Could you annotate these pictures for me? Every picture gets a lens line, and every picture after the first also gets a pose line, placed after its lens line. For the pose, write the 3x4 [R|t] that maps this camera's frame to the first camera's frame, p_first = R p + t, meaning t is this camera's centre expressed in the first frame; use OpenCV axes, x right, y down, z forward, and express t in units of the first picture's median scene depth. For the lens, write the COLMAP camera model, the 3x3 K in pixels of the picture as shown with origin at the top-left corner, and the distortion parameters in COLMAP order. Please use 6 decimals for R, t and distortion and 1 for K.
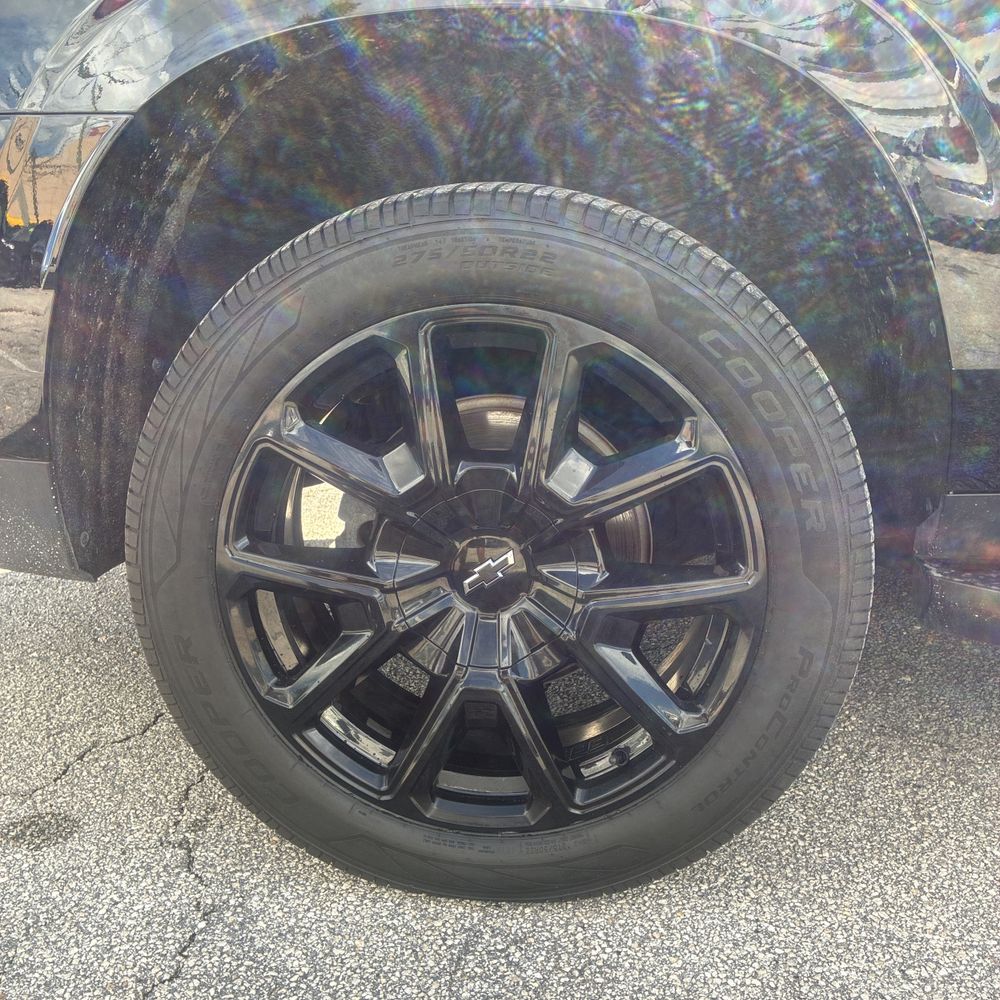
lens RADIAL K [[1026.1, 0, 490.9], [0, 1026.1, 496.3], [0, 0, 1]] dist [0.018348, 0.000000]
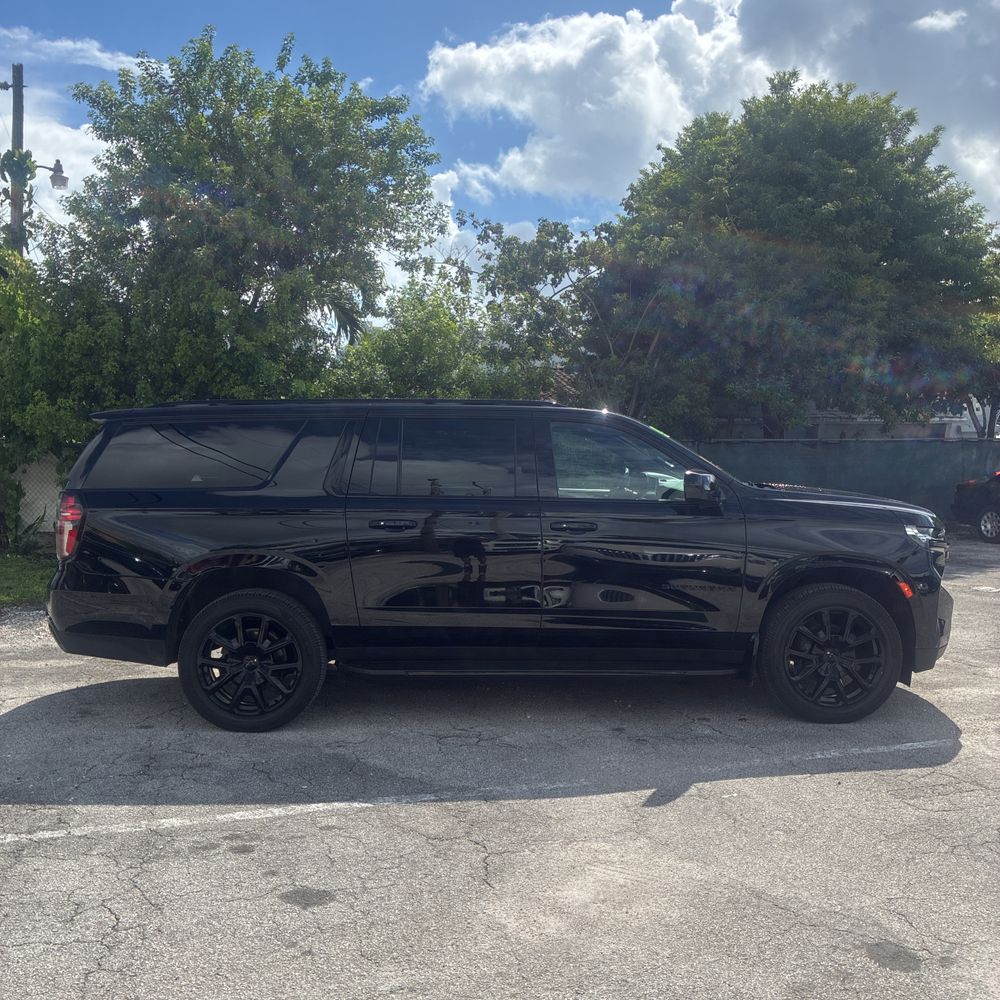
lens RADIAL K [[1026.1, 0, 500.8], [0, 1026.1, 501.8], [0, 0, 1]] dist [0.018348, 0.000000]
pose [[0.988825, 0.030357, 0.145958, 0.455865], [-0.001721, 0.981308, -0.192437, 0.267583], [-0.149071, 0.190036, 0.970394, -4.302948]]
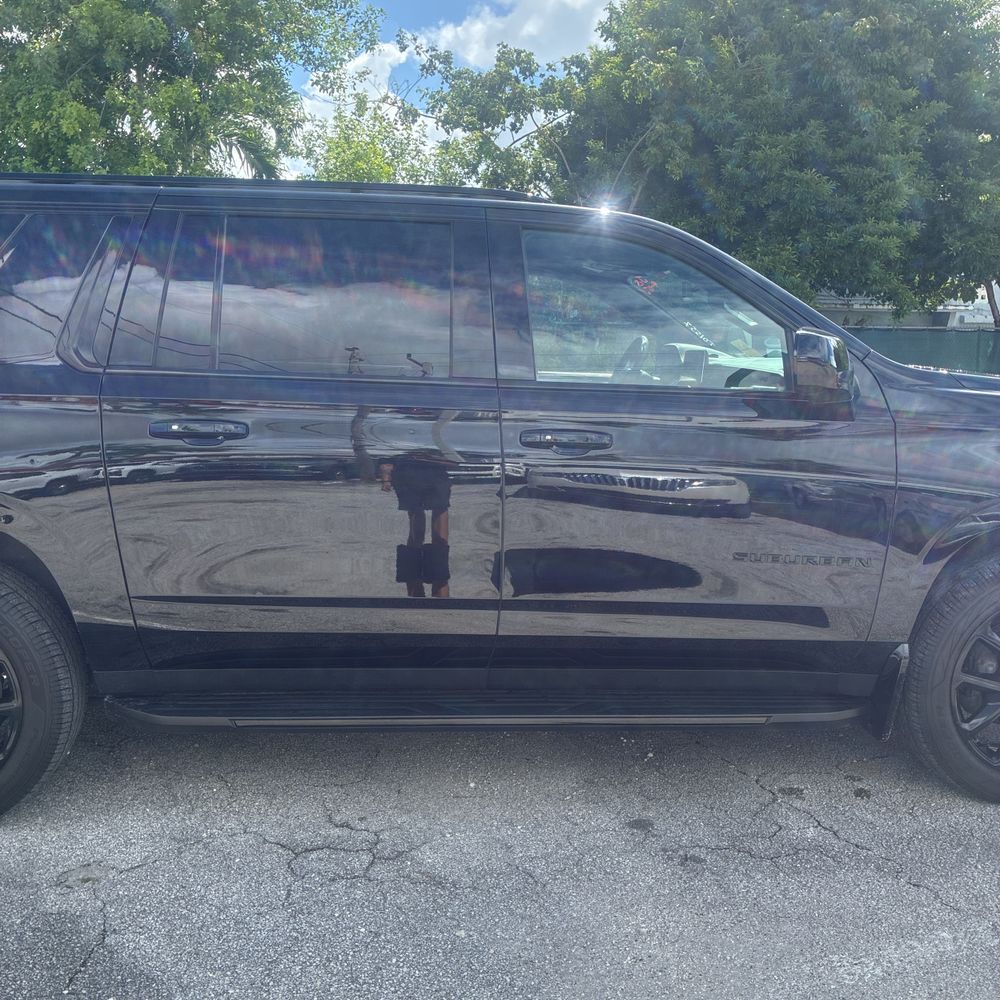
lens RADIAL K [[1026.1, 0, 498.5], [0, 1026.1, 499.6], [0, 0, 1]] dist [0.018348, 0.000000]
pose [[0.980814, 0.024632, 0.193384, 0.903368], [-0.006771, 0.995691, -0.092485, -0.201103], [-0.194829, 0.089401, 0.976754, -1.859931]]
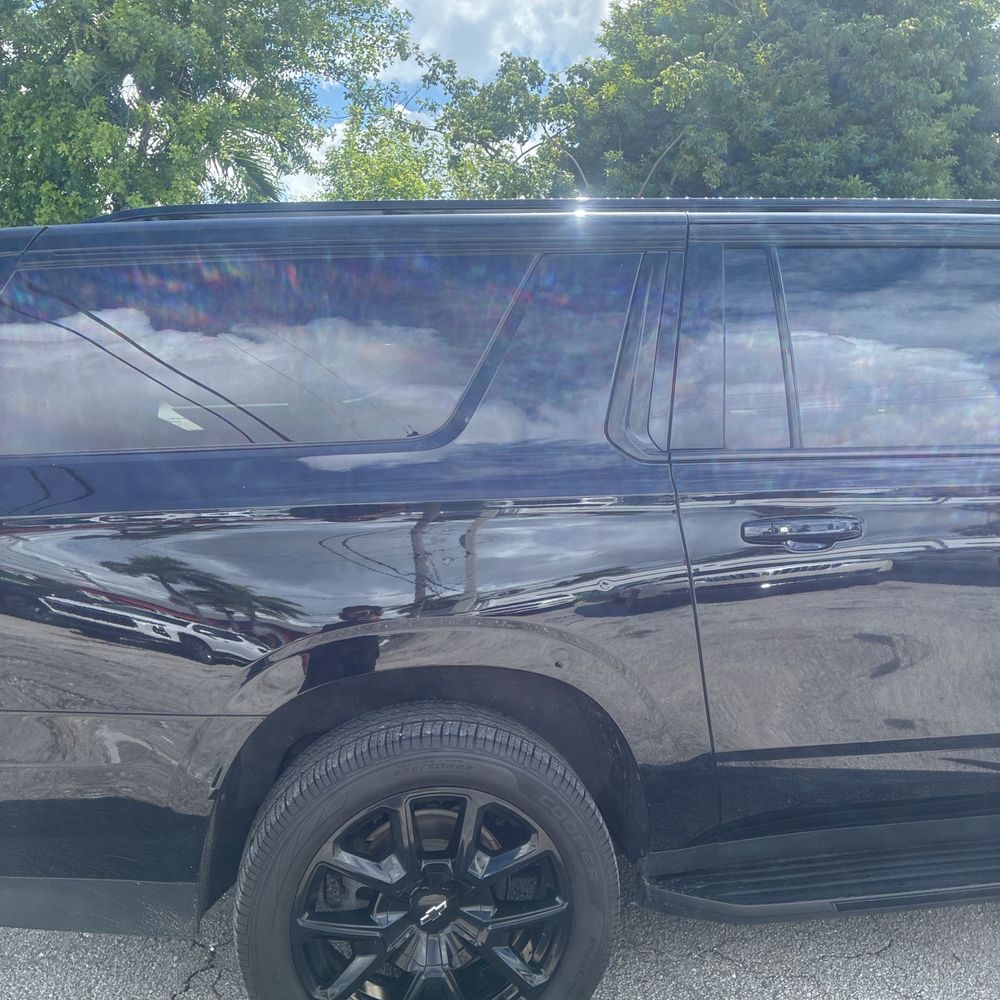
lens RADIAL K [[1026.1, 0, 498.2], [0, 1026.1, 508.4], [0, 0, 1]] dist [0.018348, 0.000000]
pose [[0.961347, -0.022006, 0.274460, -0.395703], [0.049888, 0.994224, -0.095026, -0.486696], [-0.270784, 0.105046, 0.956892, -0.952461]]
